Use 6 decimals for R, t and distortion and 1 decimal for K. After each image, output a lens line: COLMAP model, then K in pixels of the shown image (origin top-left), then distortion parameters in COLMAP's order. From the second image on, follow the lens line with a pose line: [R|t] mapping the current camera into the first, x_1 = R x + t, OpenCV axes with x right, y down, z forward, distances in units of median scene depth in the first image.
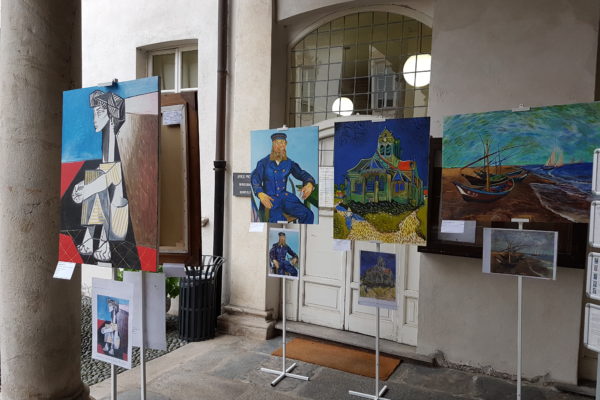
lens RADIAL K [[433.4, 0, 300.0], [0, 433.4, 200.0], [0, 0, 1]] dist [-0.092609, -0.009913]
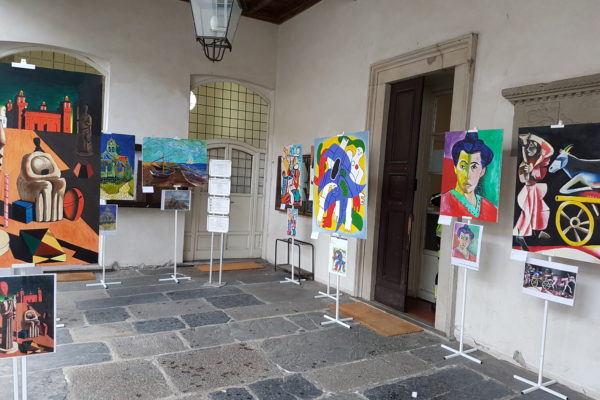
lens RADIAL K [[433.4, 0, 300.0], [0, 433.4, 200.0], [0, 0, 1]] dist [-0.092609, -0.009913]
pose [[0.378290, -0.028023, 0.925263, -1.350088], [-0.016929, 0.999165, 0.037183, 0.022932], [-0.925532, -0.029729, 0.377500, -0.508859]]
